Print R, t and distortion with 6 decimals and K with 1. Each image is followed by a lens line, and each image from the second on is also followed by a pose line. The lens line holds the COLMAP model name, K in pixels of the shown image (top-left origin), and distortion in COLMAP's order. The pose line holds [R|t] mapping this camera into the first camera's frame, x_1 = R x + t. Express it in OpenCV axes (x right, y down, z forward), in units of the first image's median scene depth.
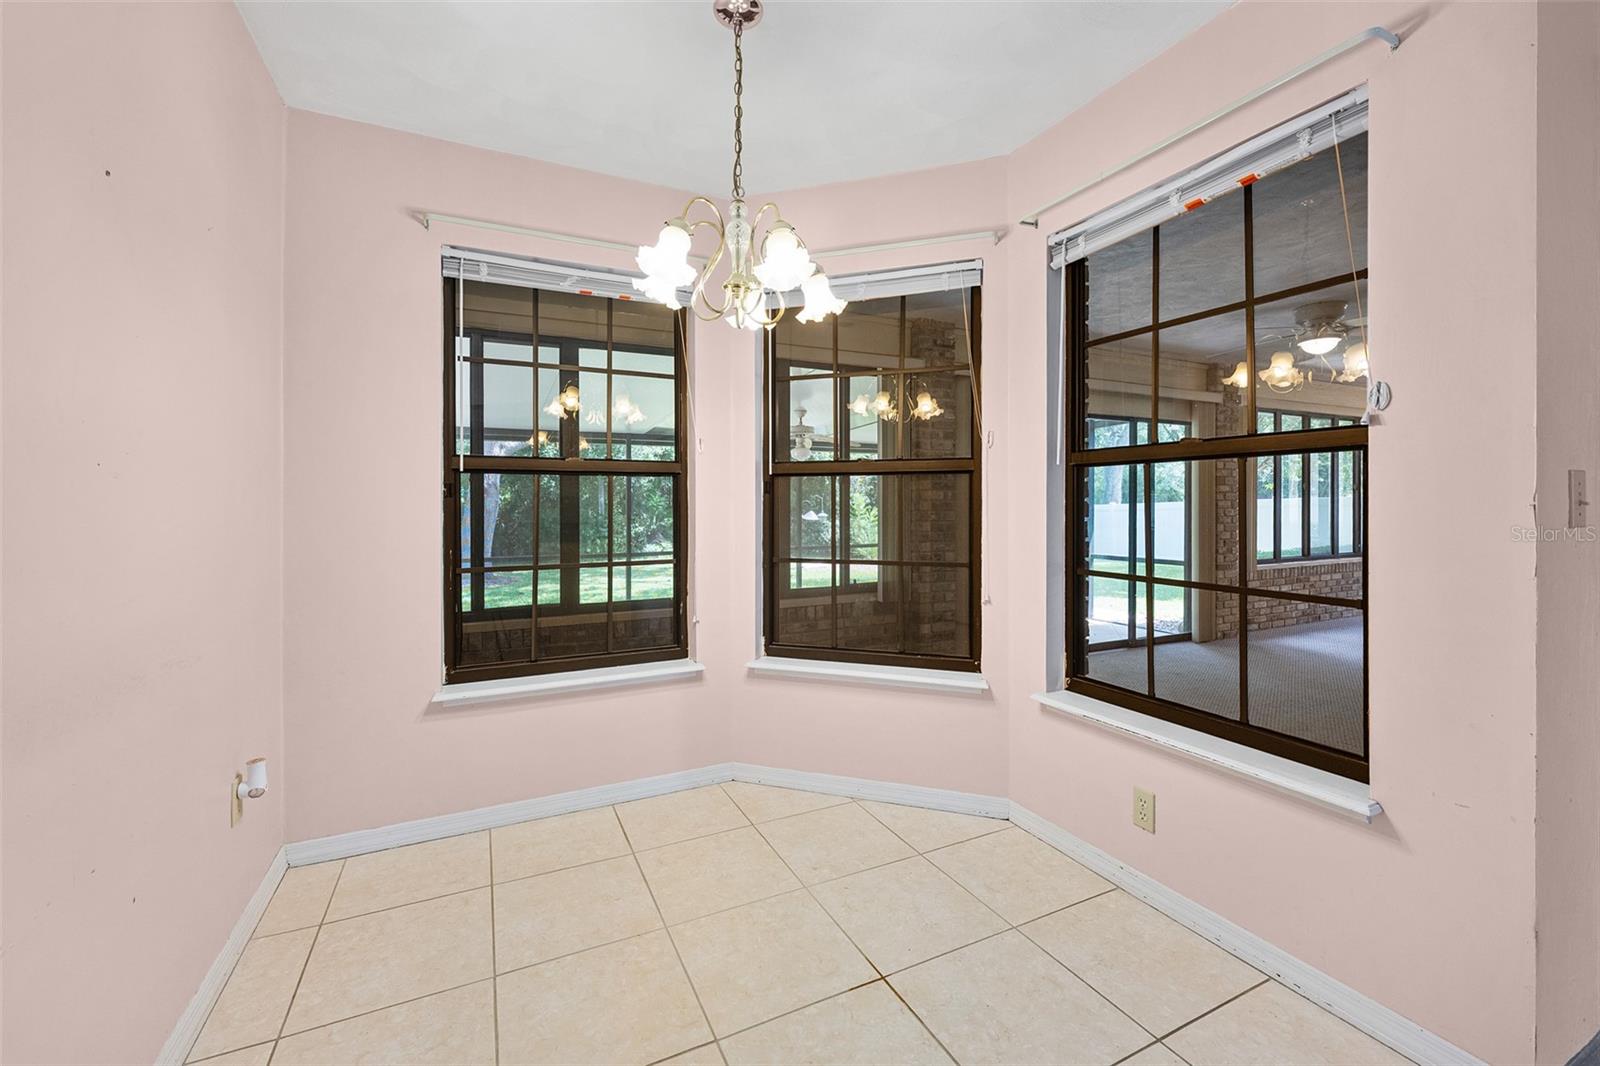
lens RADIAL K [[650.4, 0, 797.9], [0, 650.4, 519.3], [0, 0, 1]] dist [0.013237, 0.000025]
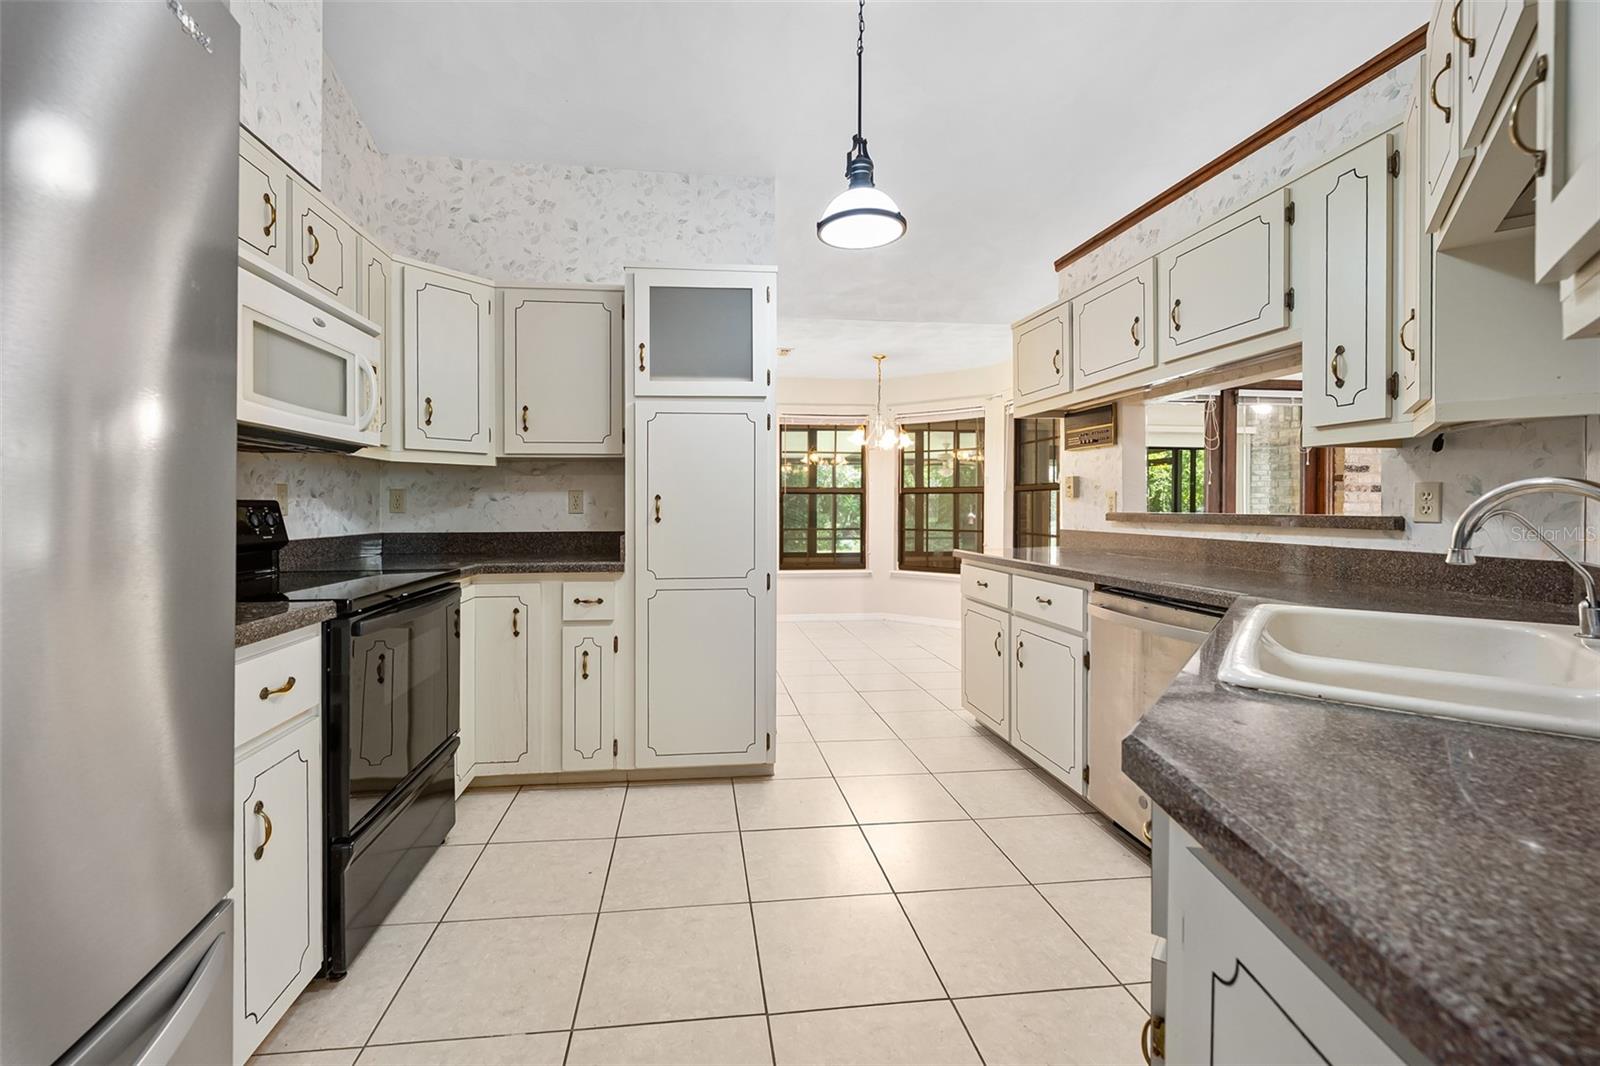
lens RADIAL K [[650.4, 0, 799.8], [0, 650.4, 521.7], [0, 0, 1]] dist [0.013237, 0.000025]
pose [[0.959474, 0.003395, -0.281778, 0.262192], [-0.005133, 0.999972, -0.005431, 0.045997], [0.281751, 0.006657, 0.959464, -1.324032]]
